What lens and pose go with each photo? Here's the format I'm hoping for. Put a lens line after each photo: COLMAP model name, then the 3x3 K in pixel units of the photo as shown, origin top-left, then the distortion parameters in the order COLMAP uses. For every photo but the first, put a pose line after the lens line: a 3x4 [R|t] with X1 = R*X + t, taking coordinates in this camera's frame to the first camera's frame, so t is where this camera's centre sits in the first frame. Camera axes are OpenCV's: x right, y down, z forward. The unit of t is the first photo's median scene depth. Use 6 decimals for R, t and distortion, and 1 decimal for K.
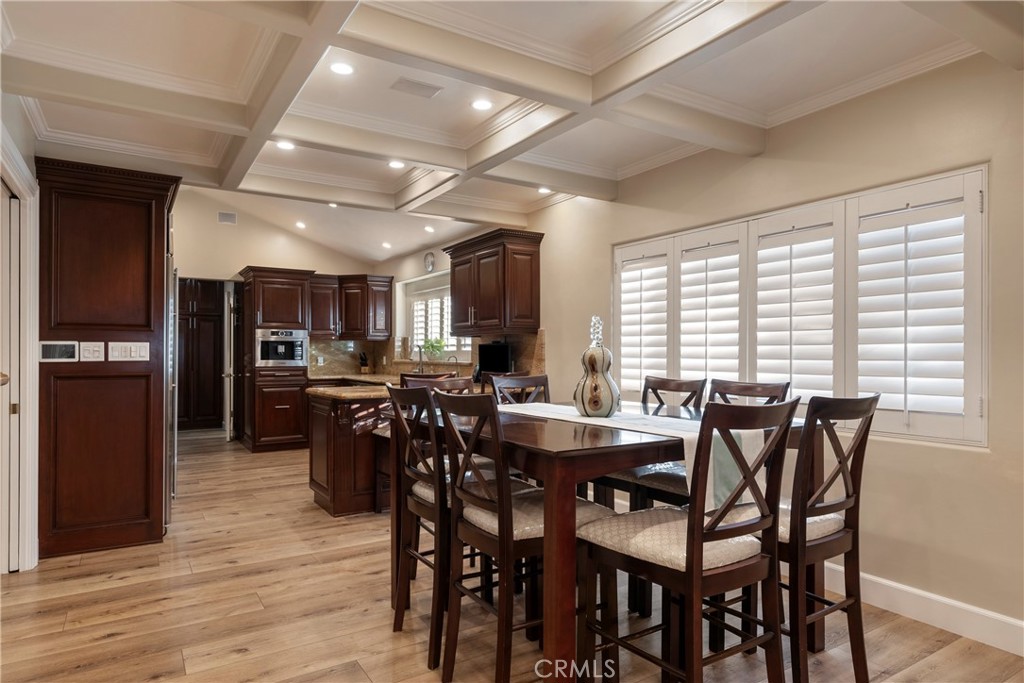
lens RADIAL K [[592.6, 0, 532.8], [0, 592.6, 350.9], [0, 0, 1]] dist [0.005104, 0.000528]
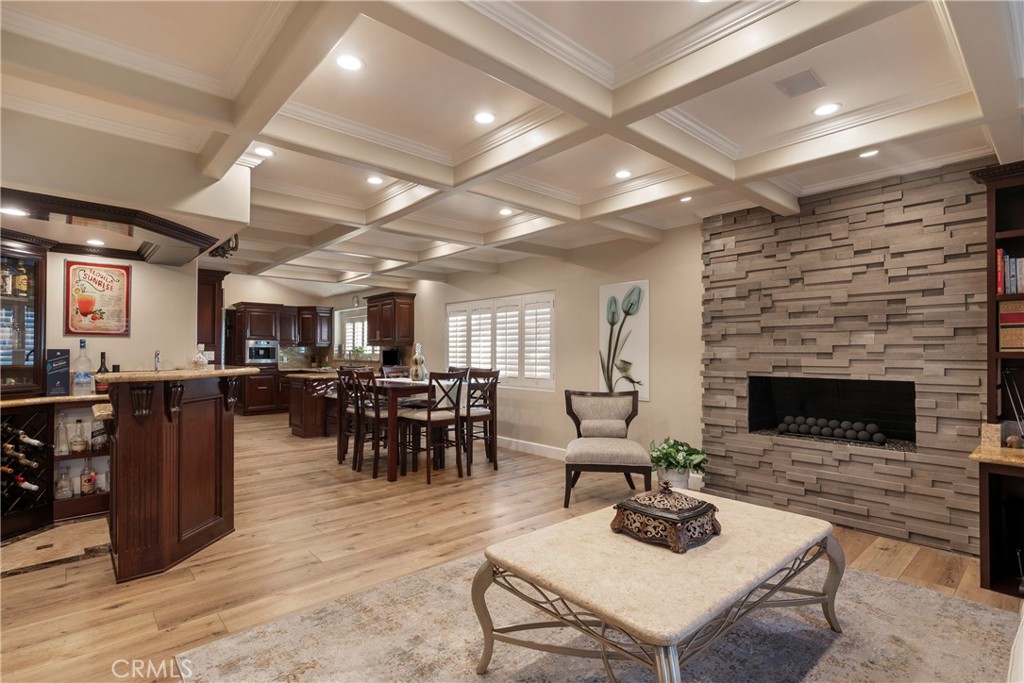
lens RADIAL K [[474.5, 0, 524.6], [0, 474.5, 346.9], [0, 0, 1]] dist [0.000118, -0.000186]
pose [[0.986731, -0.000113, 0.162366, 0.112720], [0.000879, 0.999989, -0.004649, -0.015793], [-0.162363, 0.004730, 0.986720, -0.572606]]
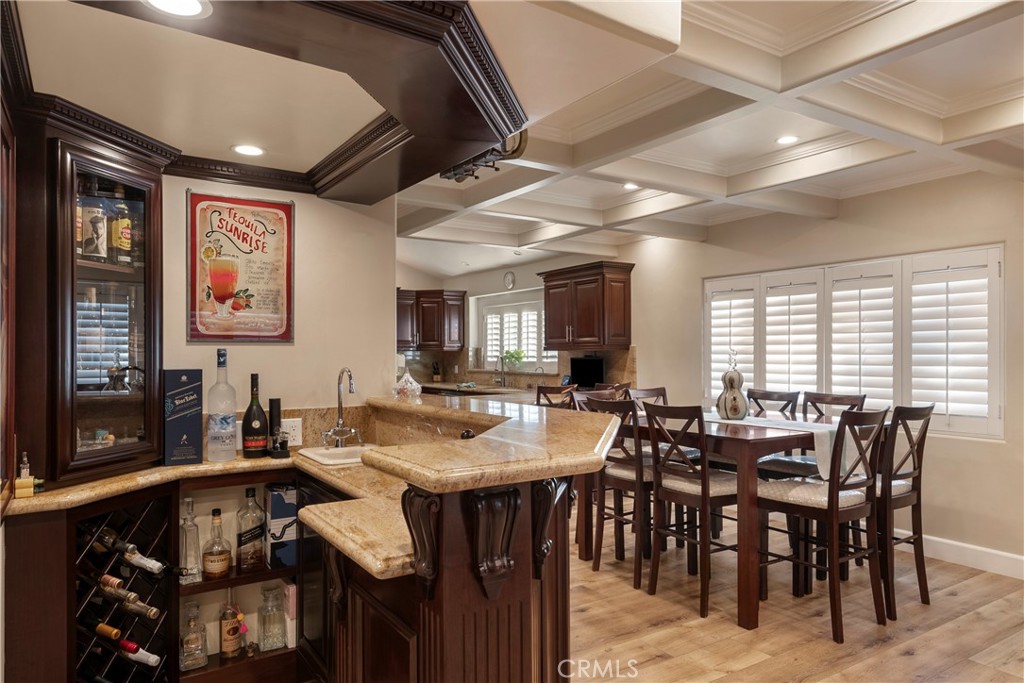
lens RADIAL K [[647.3, 0, 539.1], [0, 647.3, 352.2], [0, 0, 1]] dist [0.002494, -0.001855]
pose [[0.999866, -0.004663, 0.015694, -0.184113], [0.004602, 0.999982, 0.003913, -0.028915], [-0.015712, -0.003841, 0.999869, -0.263273]]
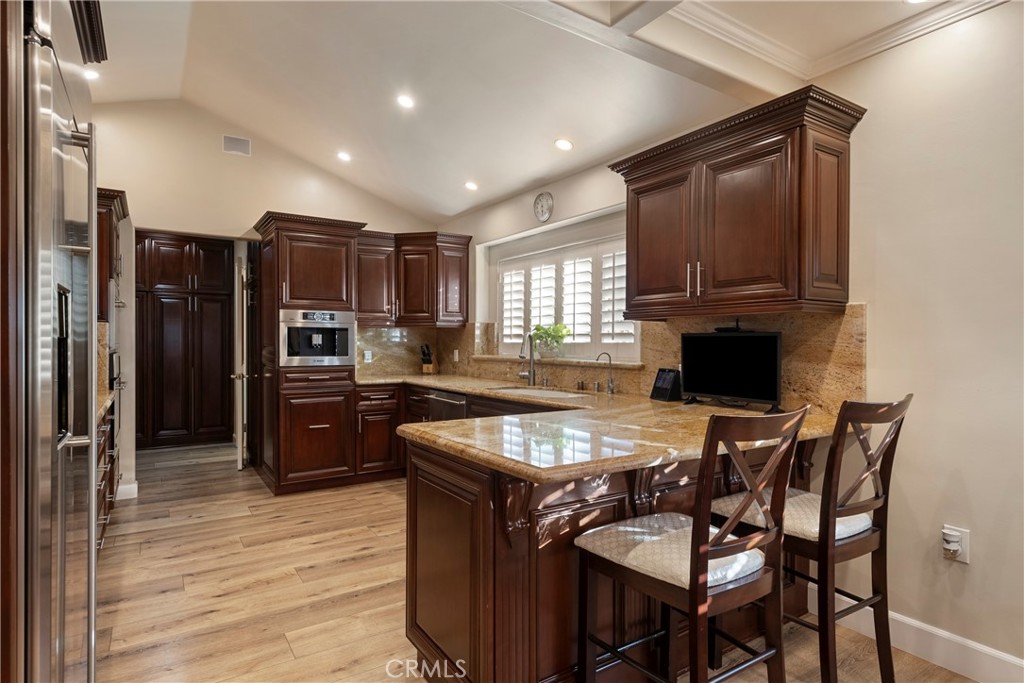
lens RADIAL K [[558.9, 0, 519.6], [0, 558.9, 348.4], [0, 0, 1]] dist [0.004794, -0.004668]
pose [[0.999896, 0.003665, -0.013931, -0.254096], [-0.003437, 0.999861, 0.016334, -0.005822], [0.013989, -0.016285, 0.999770, 0.504777]]
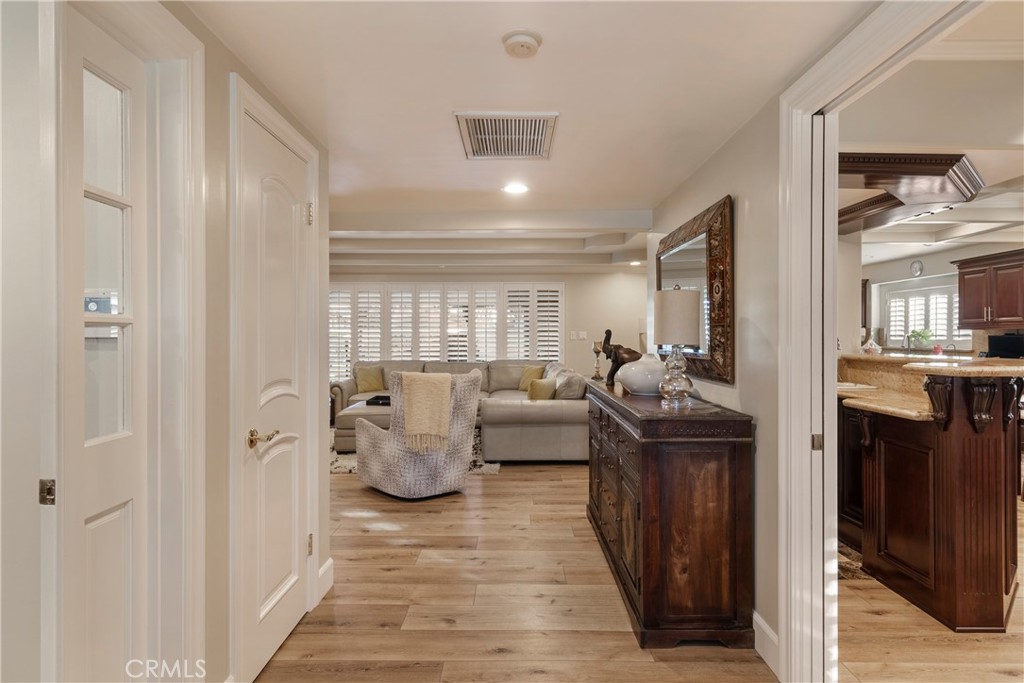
lens RADIAL K [[558.9, 0, 518.4], [0, 558.9, 339.7], [0, 0, 1]] dist [0.004794, -0.004668]
pose [[0.818222, 0.002231, -0.574898, -0.242286], [0.003242, 0.999959, 0.008494, -0.017002], [0.574893, -0.008814, 0.818181, -0.596722]]
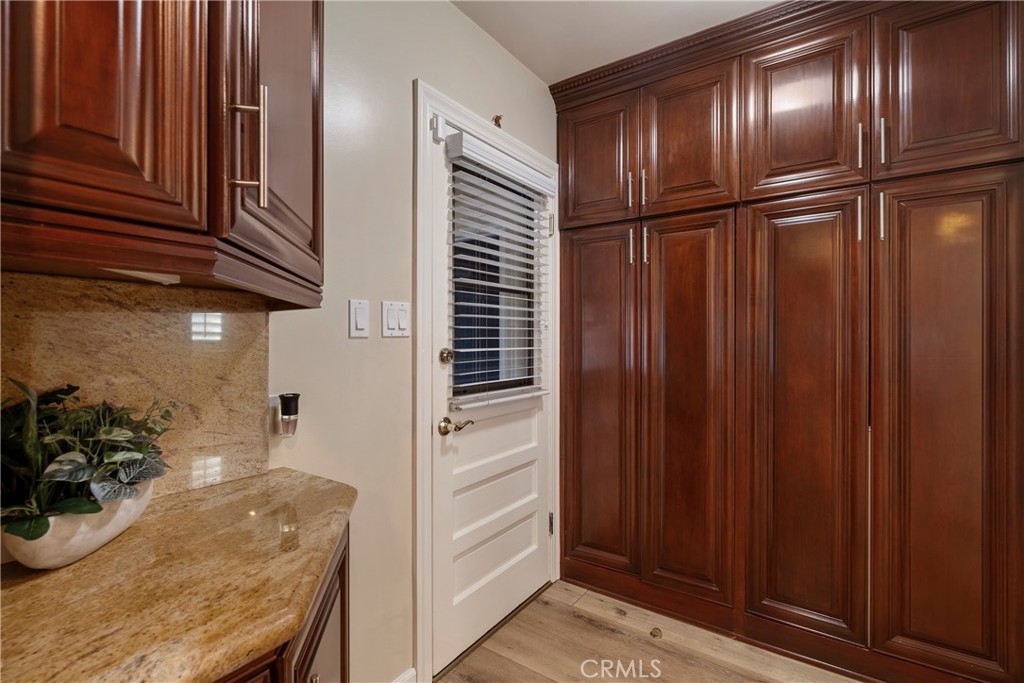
lens RADIAL K [[489.9, 0, 504.1], [0, 489.9, 339.4], [0, 0, 1]] dist [0.005174, 0.000838]
pose [[0.353102, -0.000150, -0.935585, -0.768140], [0.002521, 0.999997, 0.000791, 0.001874], [0.935581, -0.002638, 0.353102, 1.379972]]
